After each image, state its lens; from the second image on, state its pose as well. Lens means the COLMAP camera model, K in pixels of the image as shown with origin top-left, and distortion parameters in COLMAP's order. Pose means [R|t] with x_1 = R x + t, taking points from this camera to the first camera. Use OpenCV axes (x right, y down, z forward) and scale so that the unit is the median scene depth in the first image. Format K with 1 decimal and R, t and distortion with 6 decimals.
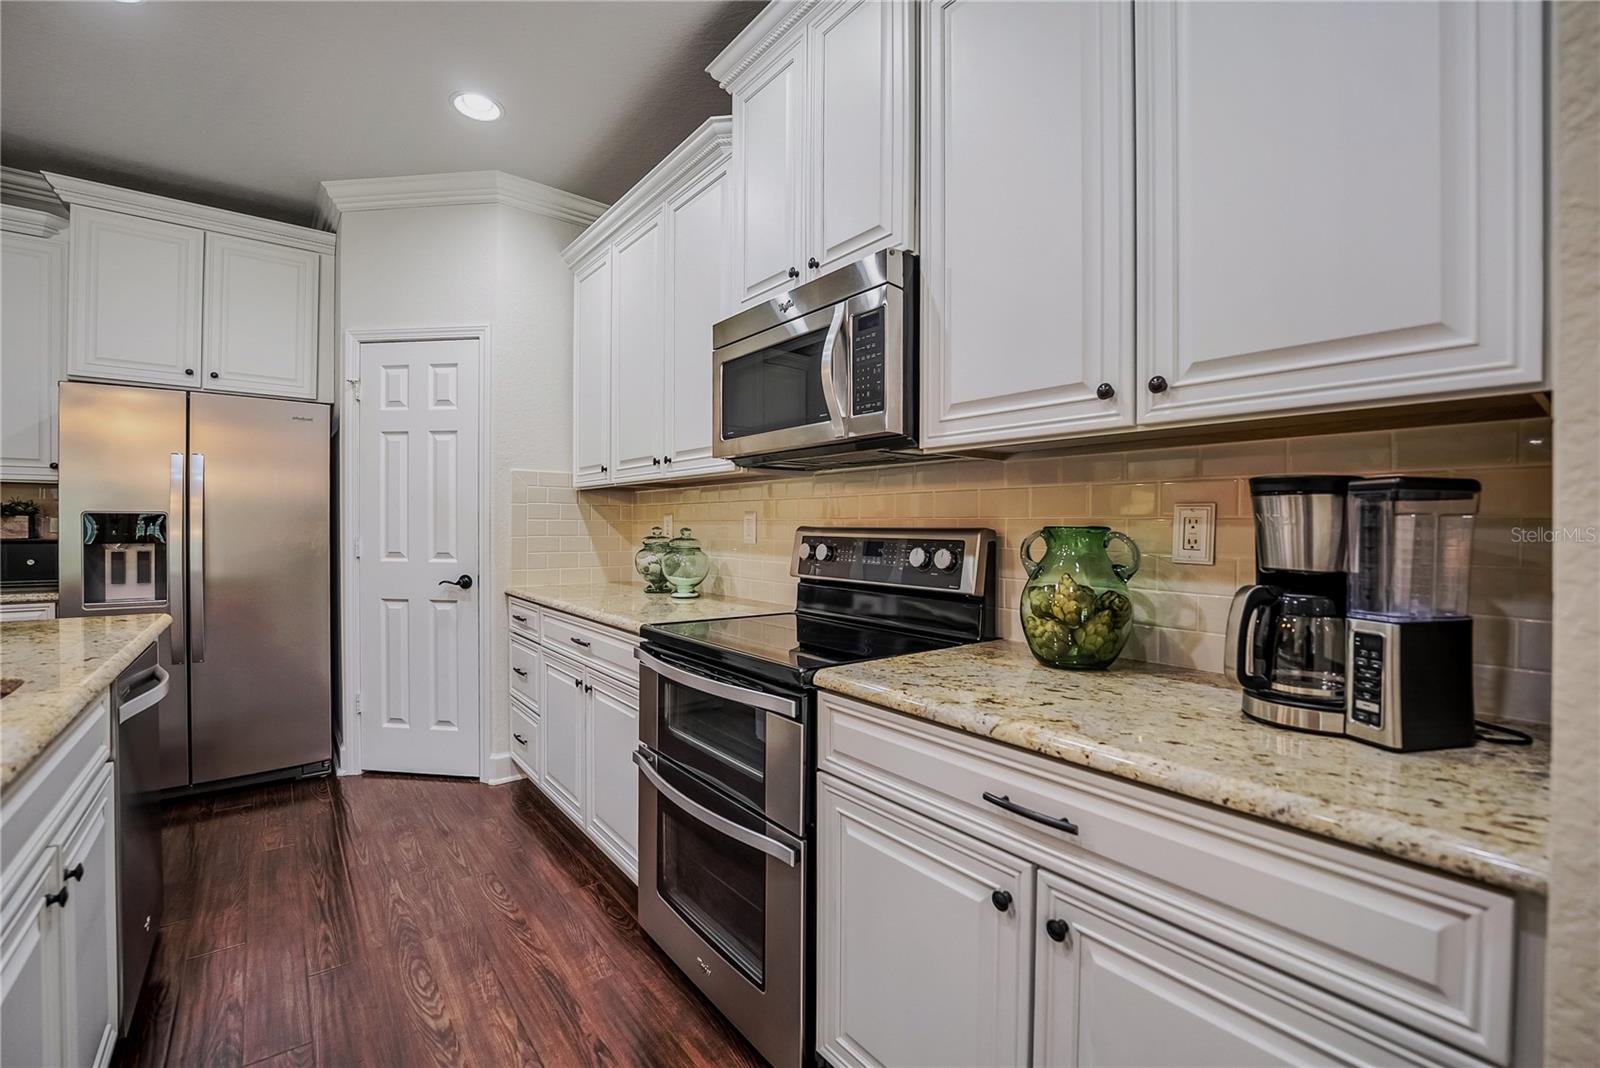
lens RADIAL K [[668.9, 0, 800.0], [0, 668.9, 534.0], [0, 0, 1]] dist [-0.030364, 0.000188]
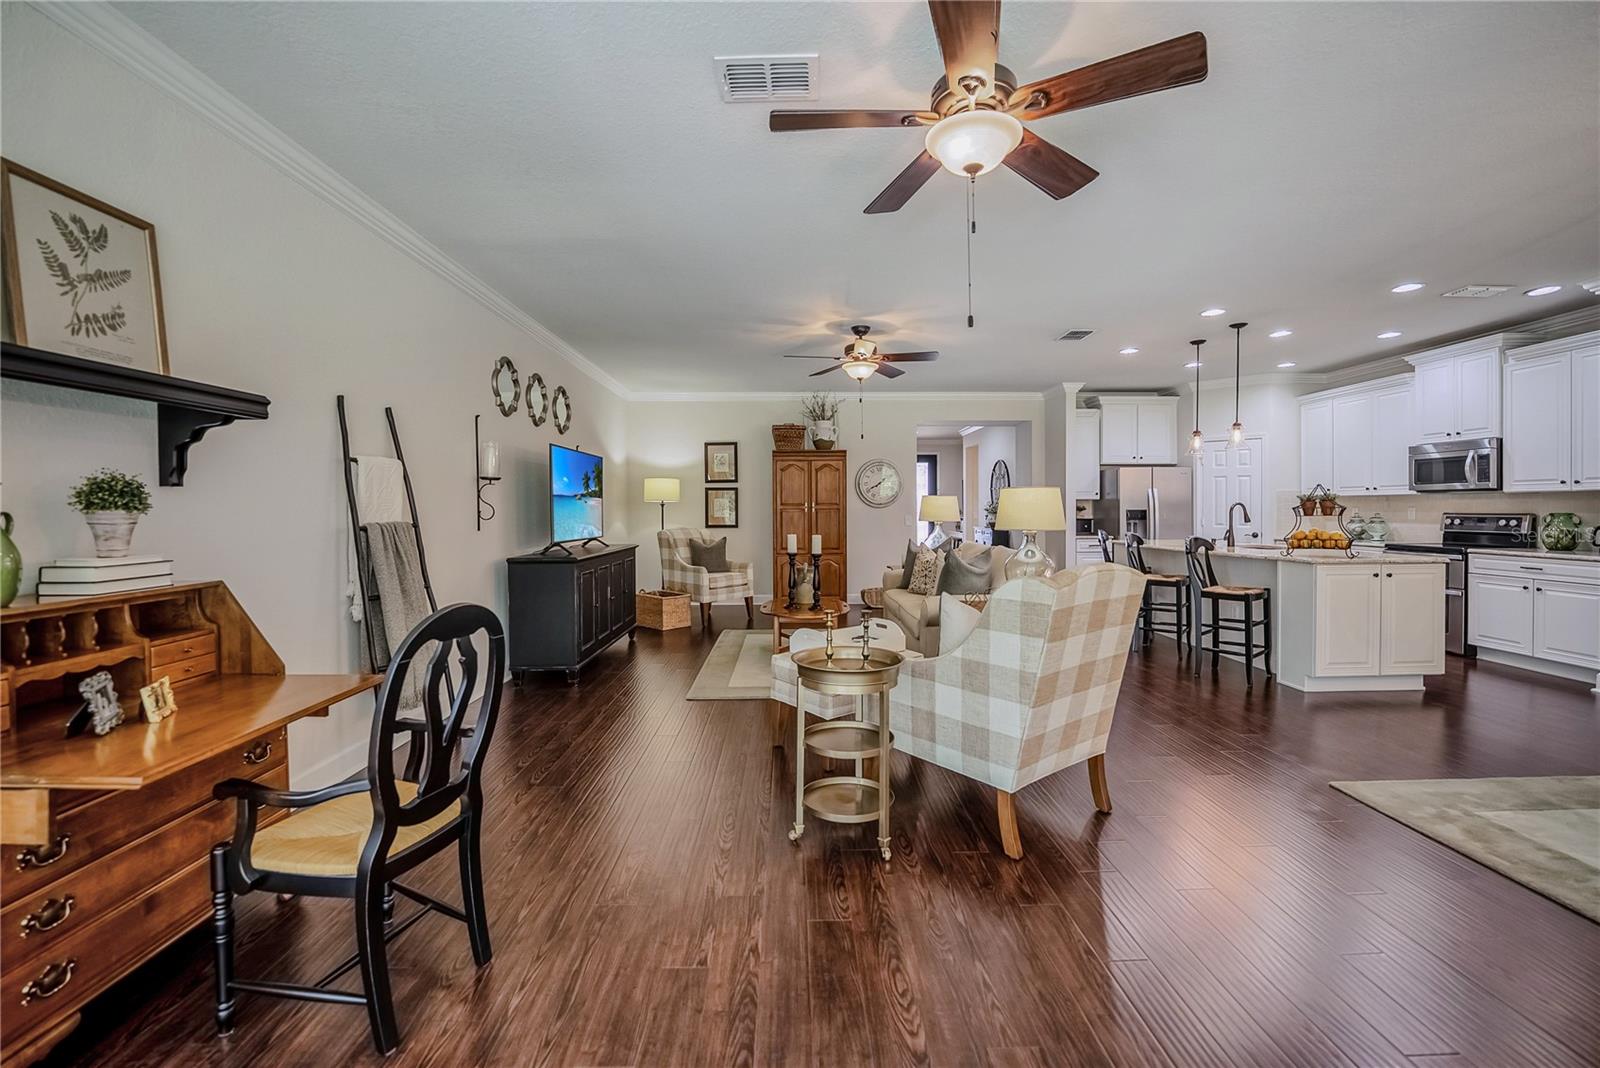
lens RADIAL K [[667.9, 0, 797.7], [0, 667.9, 518.3], [0, 0, 1]] dist [-0.031088, 0.004574]
pose [[0.789539, -0.002869, -0.613694, -0.519463], [0.003389, 0.999994, -0.000315, 0.003726], [0.613692, -0.001831, 0.789544, -3.118304]]
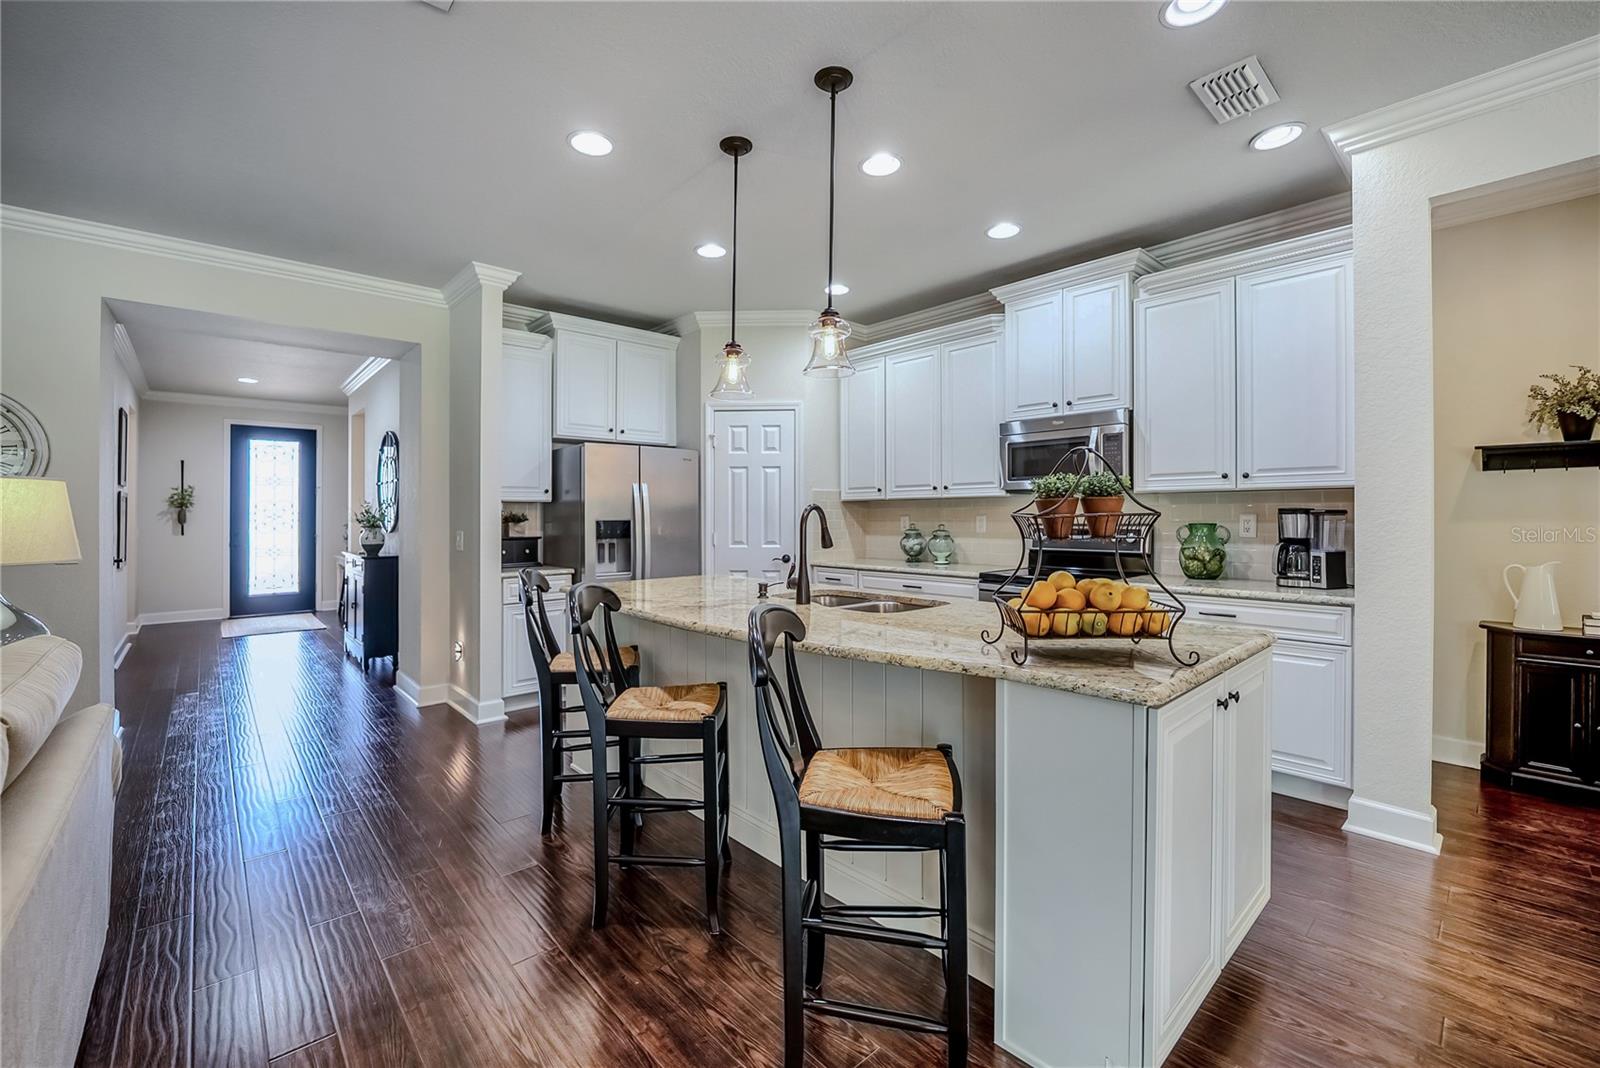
lens RADIAL K [[667.9, 0, 797.7], [0, 667.9, 518.3], [0, 0, 1]] dist [-0.031088, 0.004574]
pose [[0.997678, -0.013384, 0.066772, -0.894749], [0.013888, 0.999878, -0.007083, -0.023883], [-0.066669, 0.007993, 0.997743, -0.972926]]
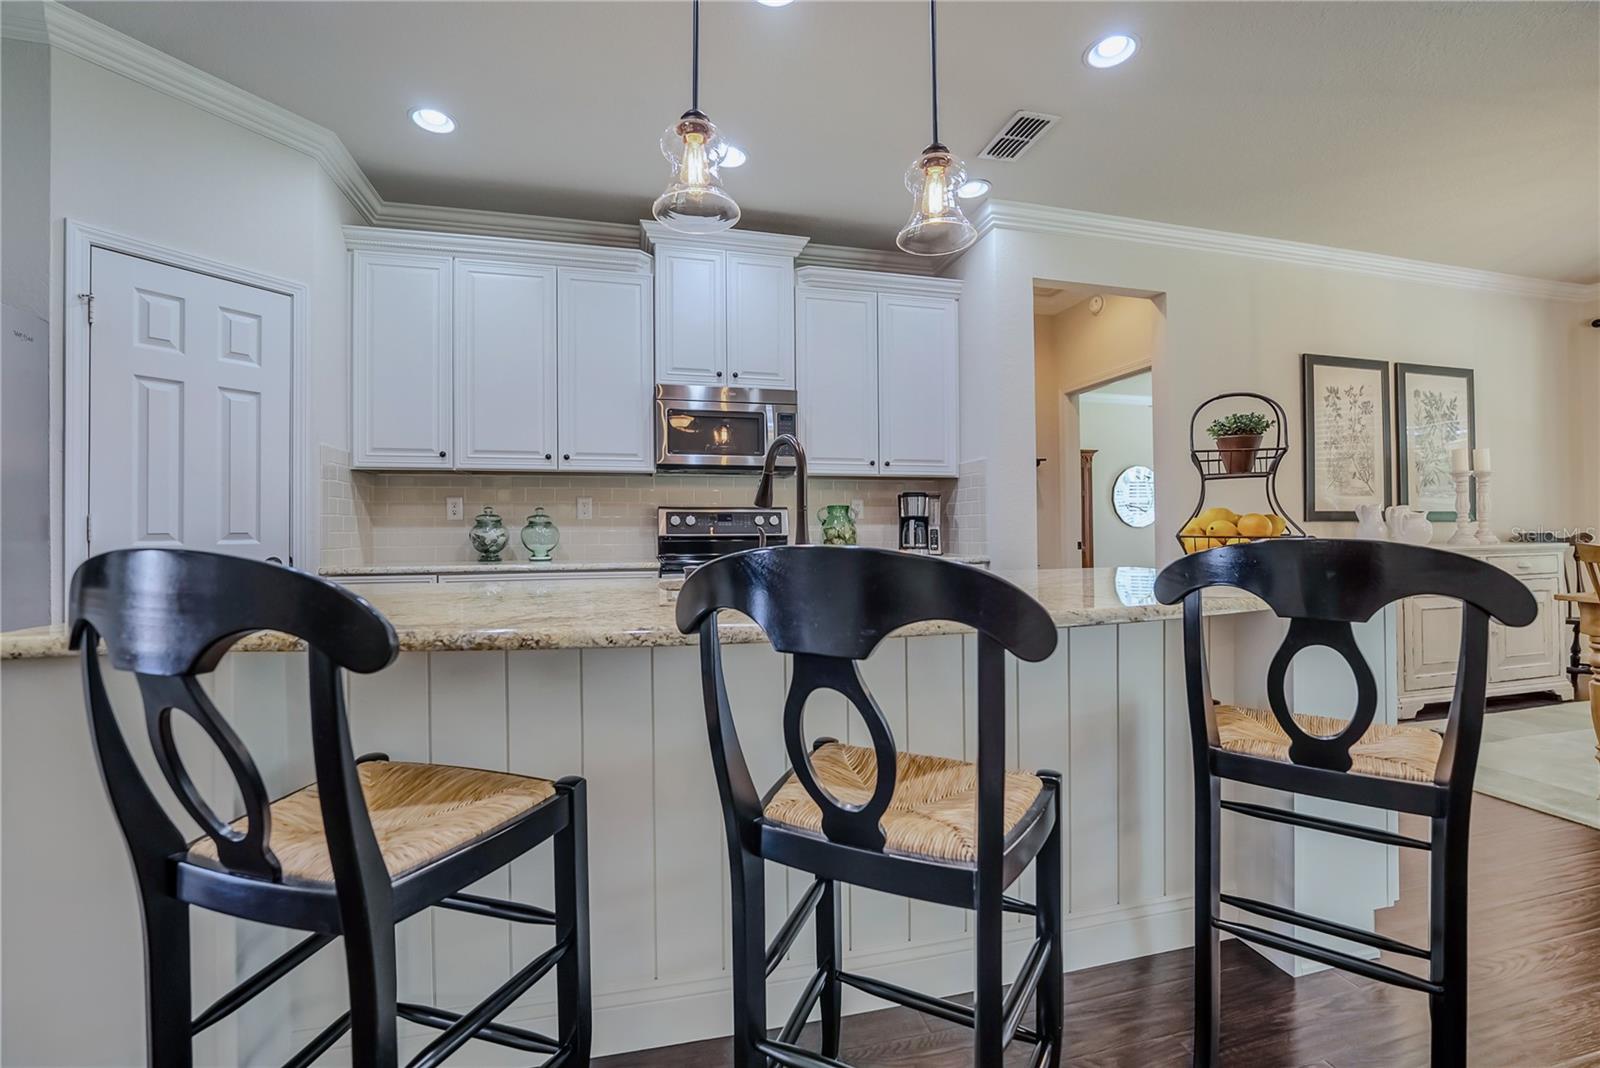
lens RADIAL K [[669.1, 0, 799.9], [0, 669.1, 524.3], [0, 0, 1]] dist [-0.020186, 0.000569]
pose [[0.409563, -0.003270, 0.912276, -1.550285], [0.020258, 0.999780, -0.005512, 0.055608], [-0.912057, 0.020738, 0.409539, -0.000087]]
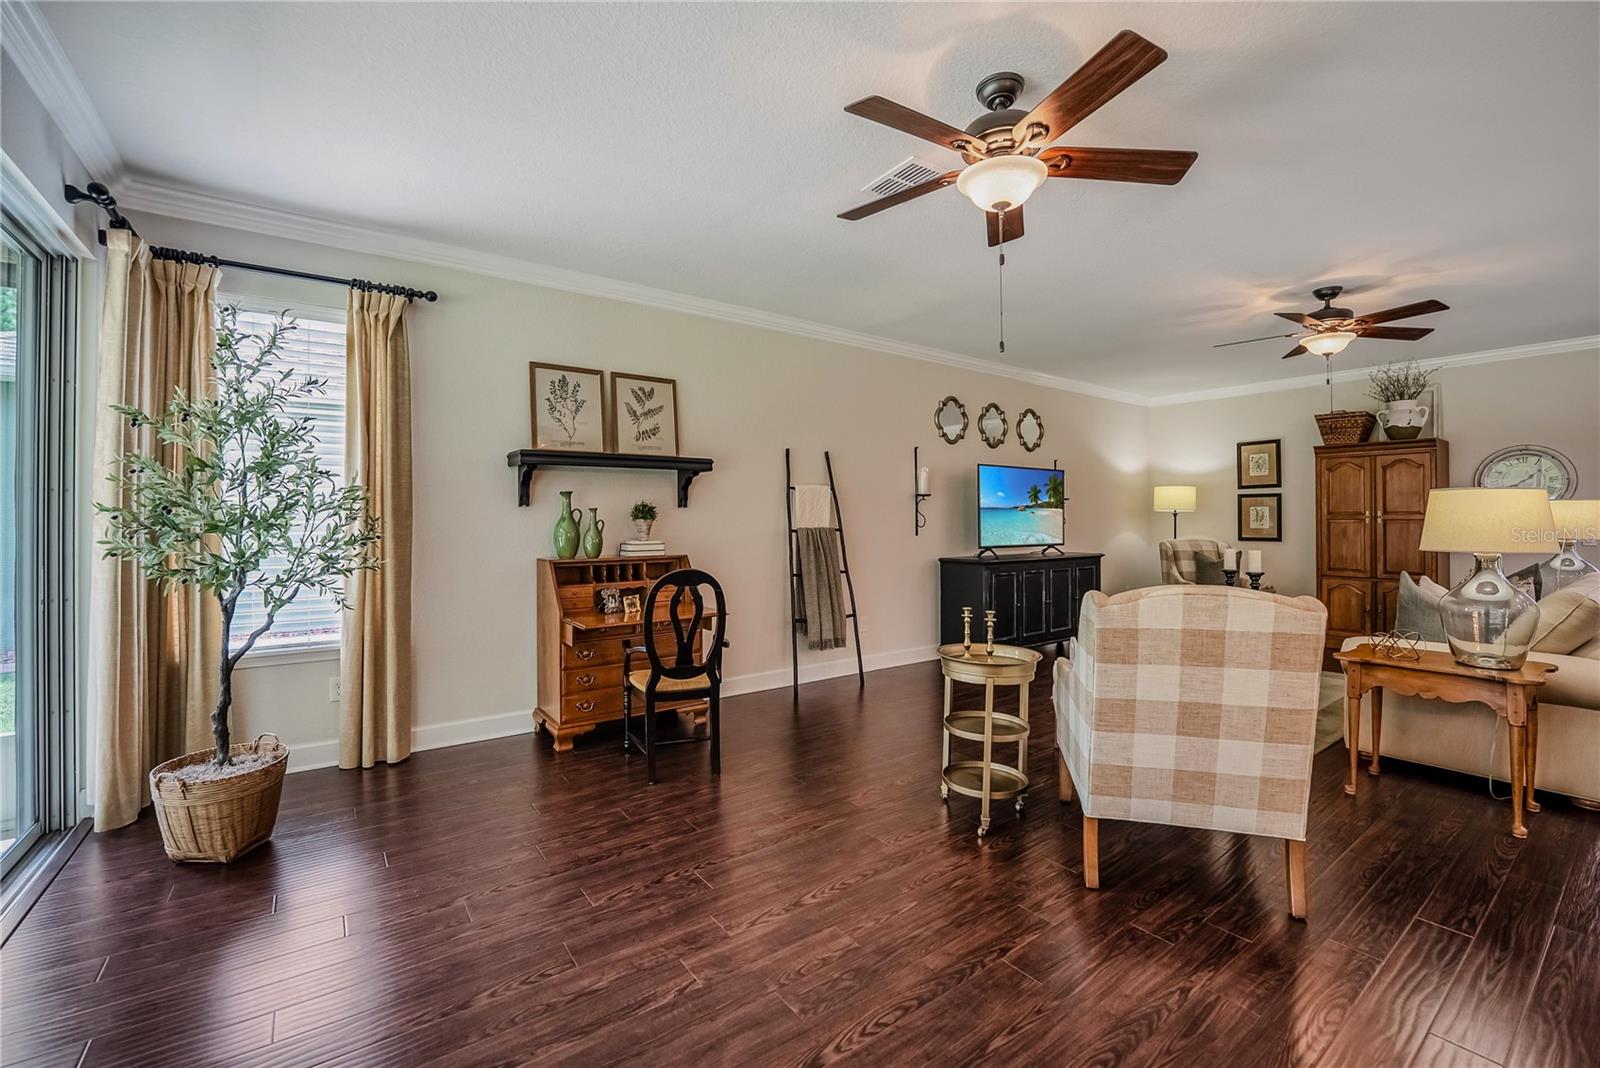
lens RADIAL K [[667.9, 0, 797.7], [0, 667.9, 518.3], [0, 0, 1]] dist [-0.031088, 0.004574]
pose [[-0.045728, -0.011928, -0.998883, 0.213863], [-0.010220, 0.999882, -0.011472, 0.004642], [0.998902, 0.009684, -0.045845, -2.401287]]
